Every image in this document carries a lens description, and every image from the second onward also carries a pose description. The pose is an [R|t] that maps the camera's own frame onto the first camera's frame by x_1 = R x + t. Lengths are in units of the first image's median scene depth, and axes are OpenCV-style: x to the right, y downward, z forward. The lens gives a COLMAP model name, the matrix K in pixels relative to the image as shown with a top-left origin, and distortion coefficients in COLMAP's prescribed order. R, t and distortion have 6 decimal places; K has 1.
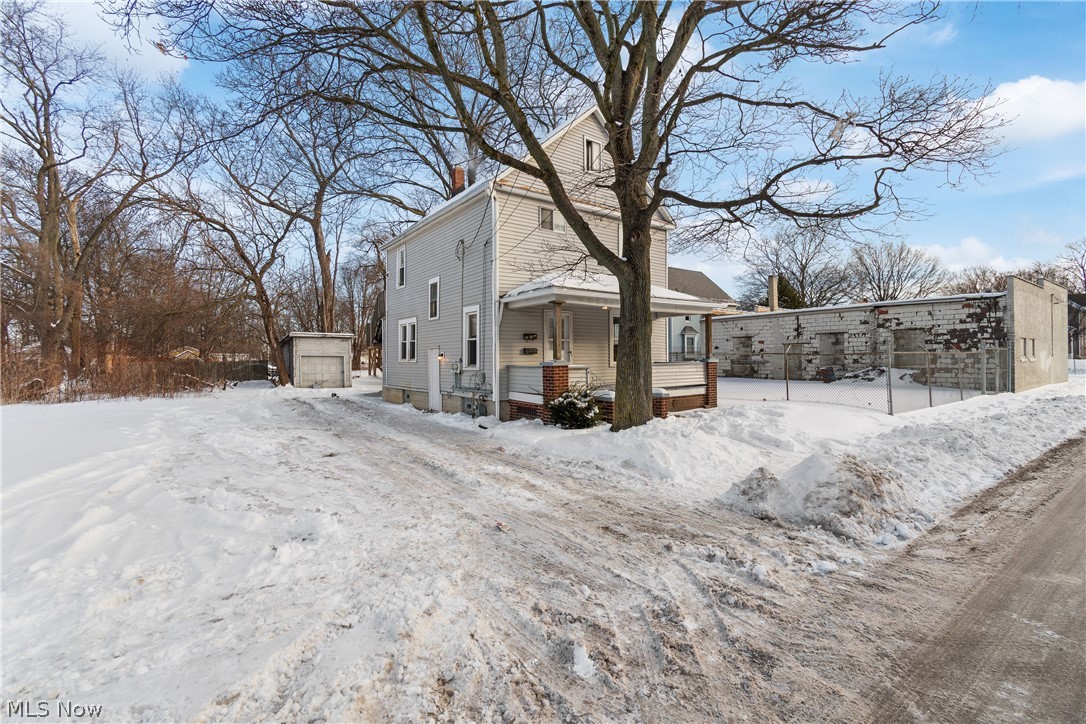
lens RADIAL K [[488.3, 0, 545.3], [0, 488.3, 357.4], [0, 0, 1]] dist [0.001153, -0.000021]
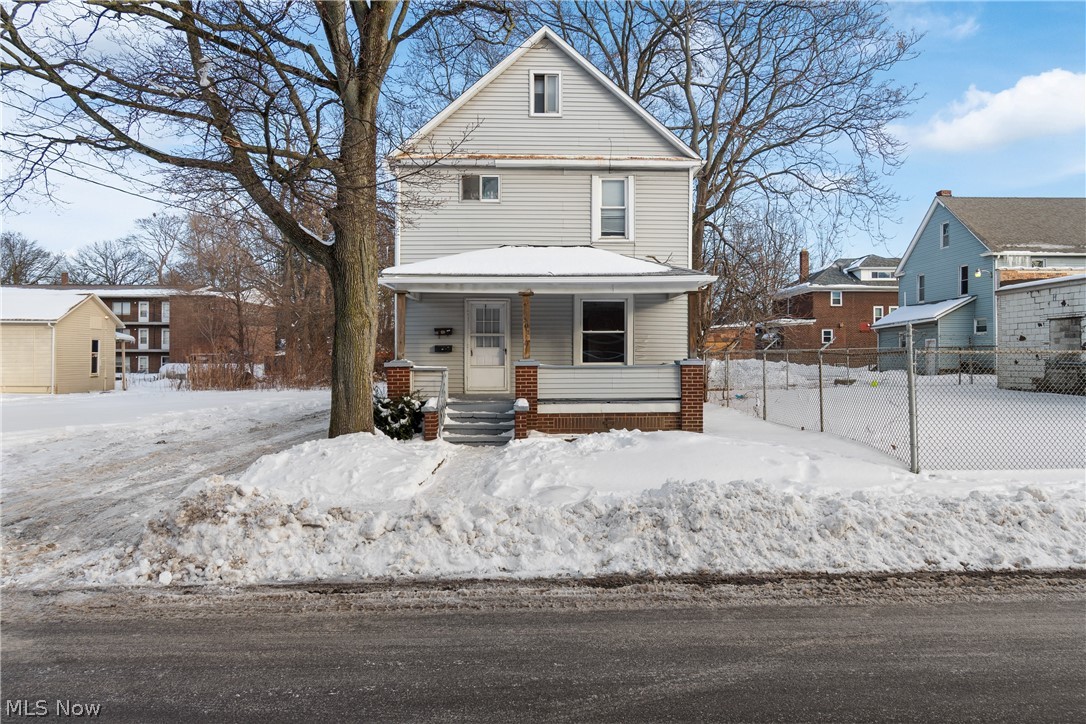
lens RADIAL K [[645.7, 0, 540.8], [0, 645.7, 354.2], [0, 0, 1]] dist [-0.000724, -0.001717]
pose [[0.818692, 0.004308, -0.574216, 0.680952], [-0.002248, 0.999988, 0.004296, -0.008235], [0.574228, -0.002226, 0.818693, 0.168751]]
